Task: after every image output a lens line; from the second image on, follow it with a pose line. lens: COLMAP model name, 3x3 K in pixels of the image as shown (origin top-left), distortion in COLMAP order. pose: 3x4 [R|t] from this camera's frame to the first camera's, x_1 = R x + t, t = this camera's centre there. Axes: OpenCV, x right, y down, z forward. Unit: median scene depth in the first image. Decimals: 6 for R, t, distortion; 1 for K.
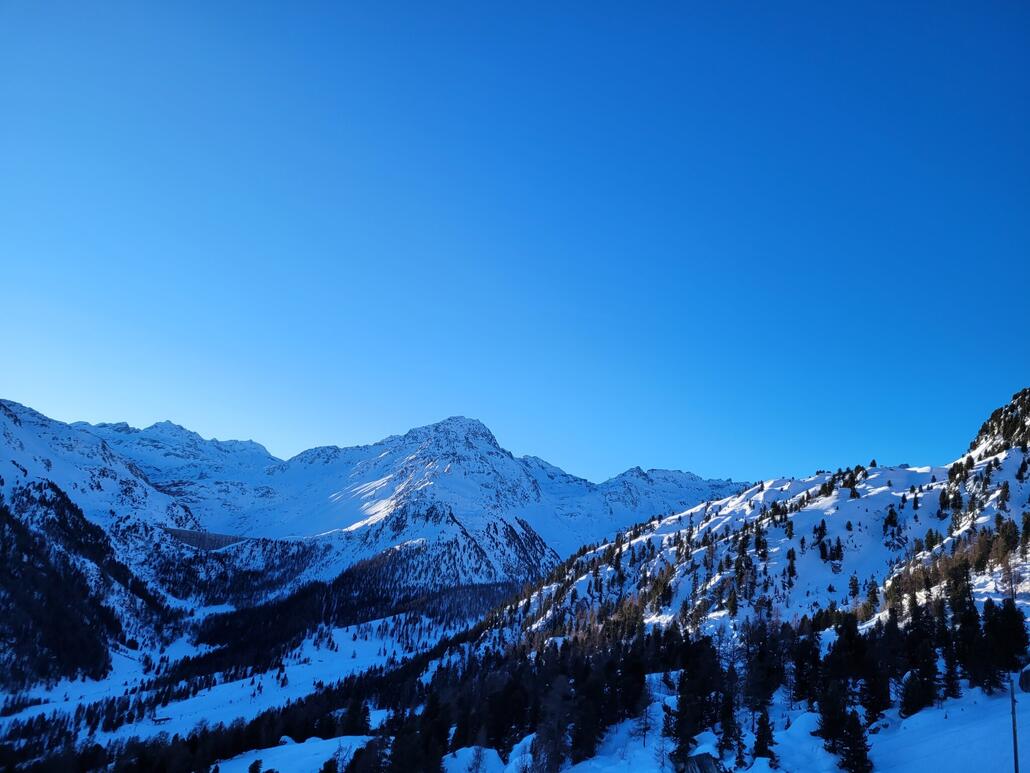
lens RADIAL K [[775.5, 0, 515.2], [0, 775.5, 387.2], [0, 0, 1]] dist [0.049968, -0.043017]
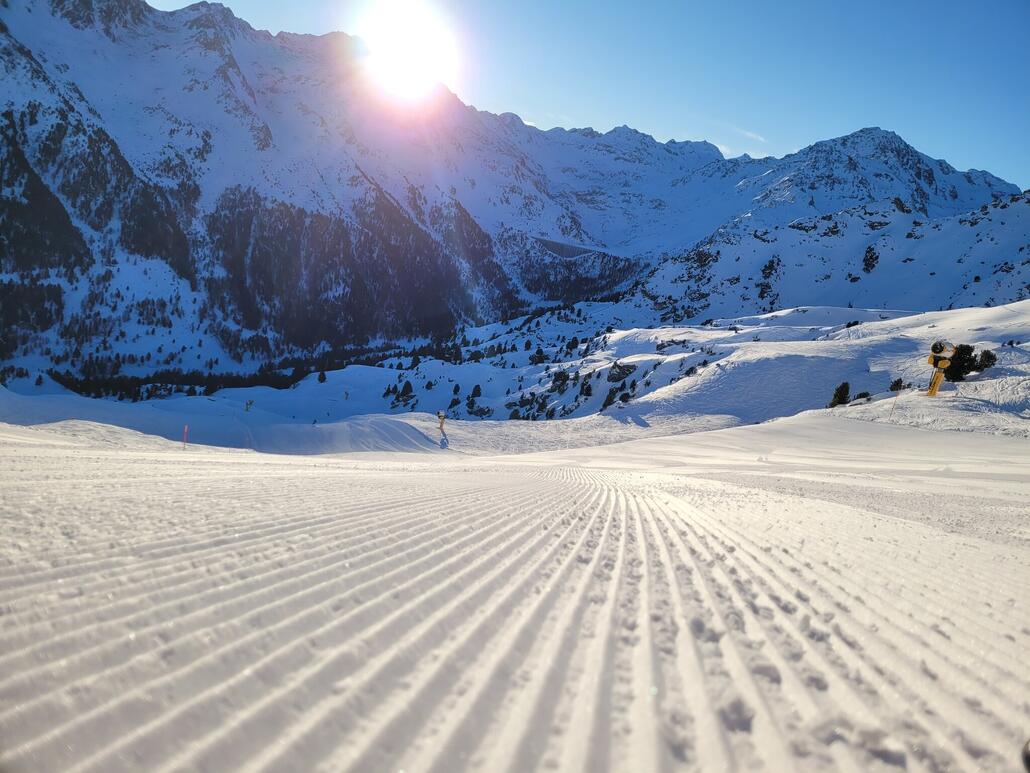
lens RADIAL K [[775.5, 0, 515.1], [0, 775.5, 386.4], [0, 0, 1]] dist [0.049968, -0.043017]
pose [[0.795466, 0.193443, -0.574293, 0.296777], [0.045479, 0.925954, 0.374889, -0.075352], [0.604289, -0.324330, 0.727767, -0.061686]]
